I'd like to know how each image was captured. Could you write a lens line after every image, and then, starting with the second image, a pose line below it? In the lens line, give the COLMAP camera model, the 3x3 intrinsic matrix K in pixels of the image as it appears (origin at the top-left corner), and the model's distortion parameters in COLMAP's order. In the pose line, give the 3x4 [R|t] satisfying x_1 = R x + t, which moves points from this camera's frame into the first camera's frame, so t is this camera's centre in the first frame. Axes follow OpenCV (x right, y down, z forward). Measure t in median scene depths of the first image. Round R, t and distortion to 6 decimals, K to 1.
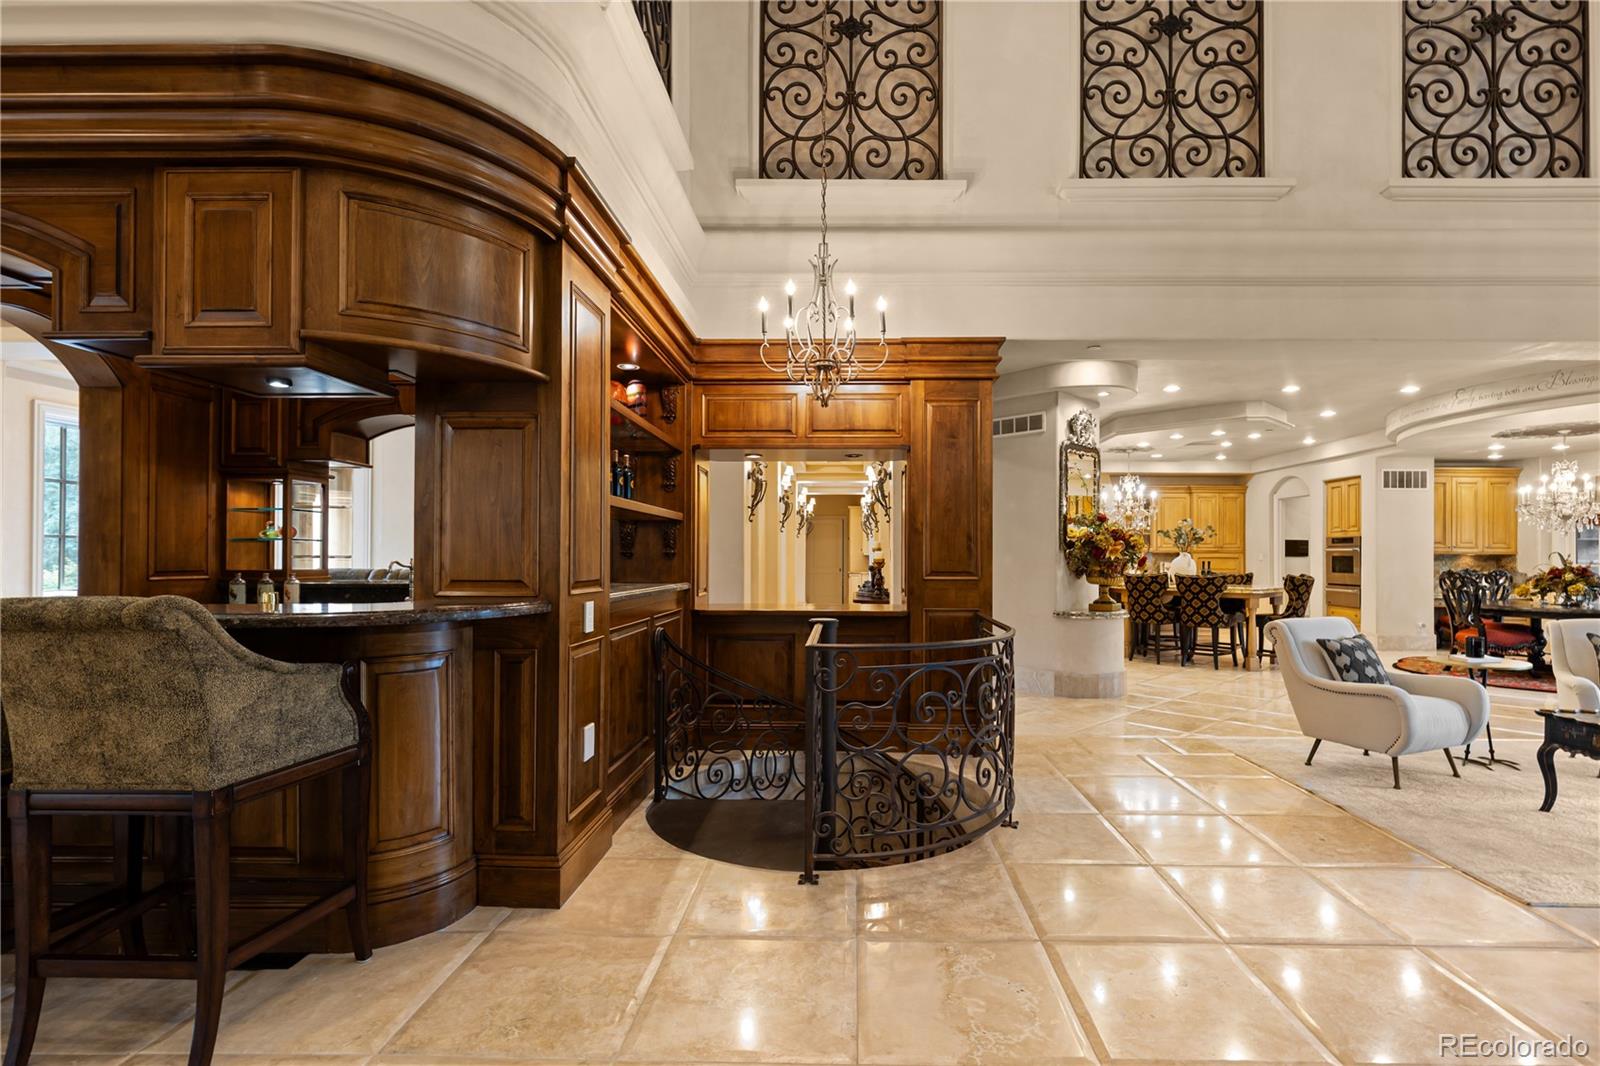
lens RADIAL K [[706.7, 0, 820.1], [0, 706.7, 549.7], [0, 0, 1]] dist [0.002520, -0.000159]
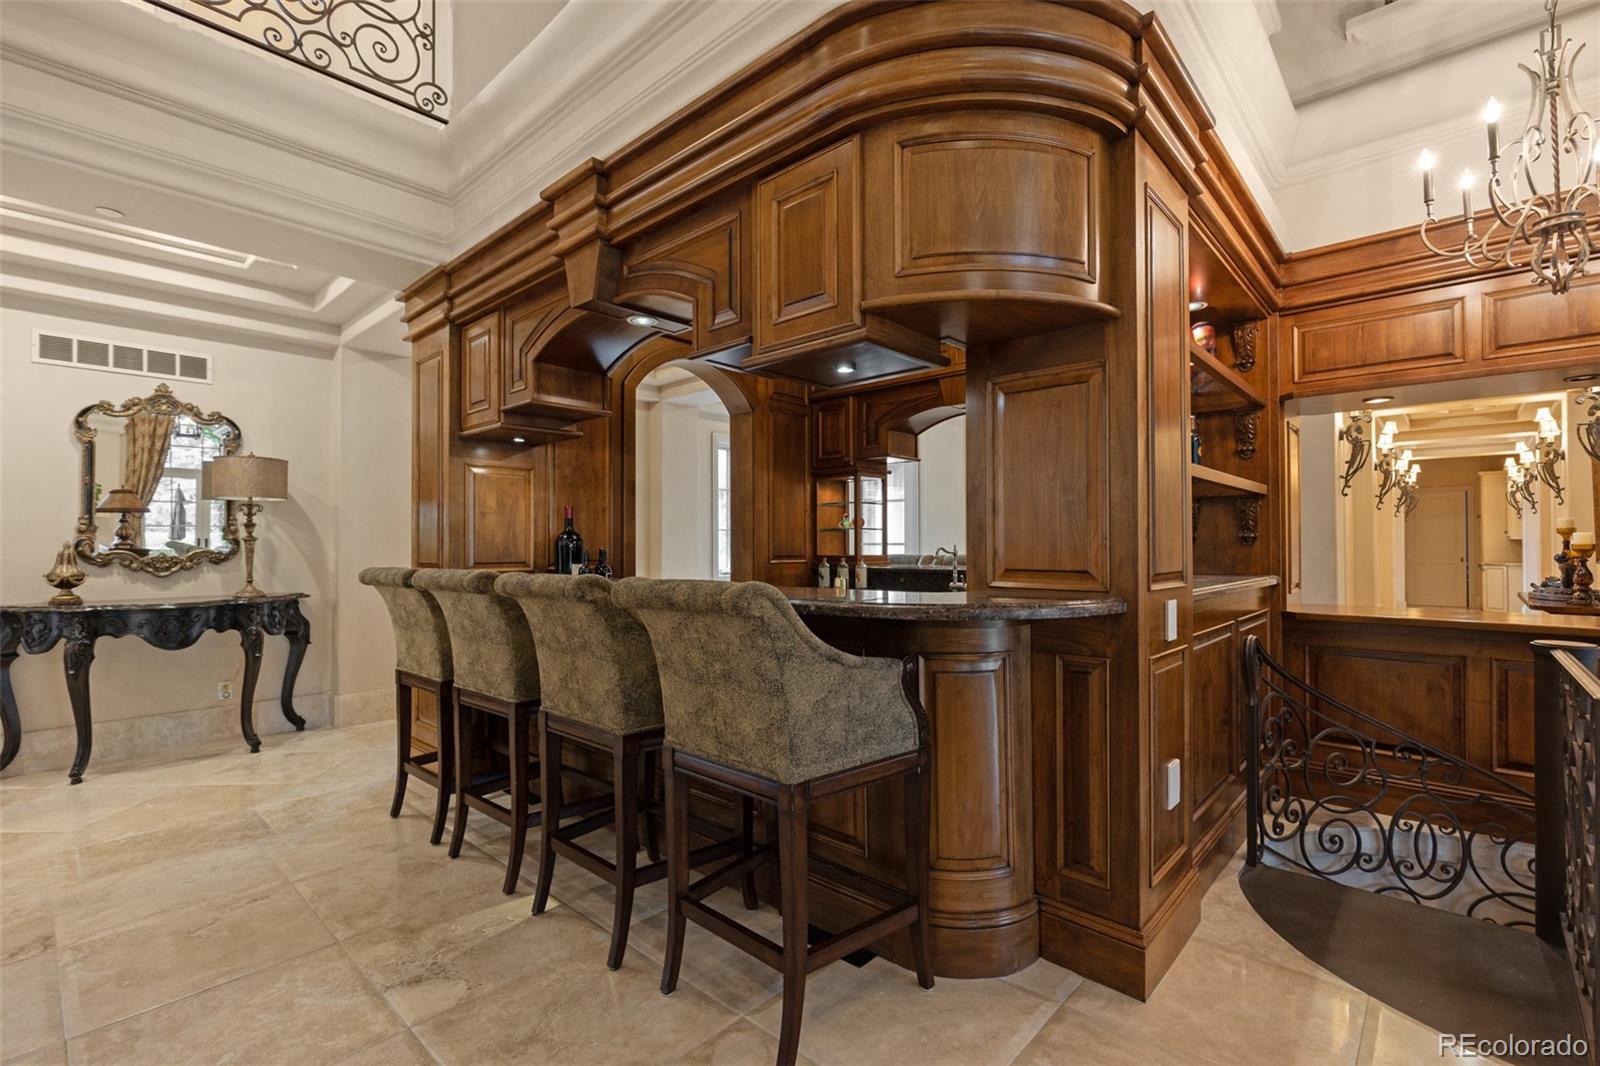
lens RADIAL K [[723.2, 0, 793.4], [0, 723.2, 535.1], [0, 0, 1]] dist [-0.001523, -0.001027]
pose [[0.740956, -0.012181, -0.671443, -0.118391], [0.011205, 0.999921, -0.005775, 0.003717], [0.671460, -0.003244, 0.741033, 0.167818]]
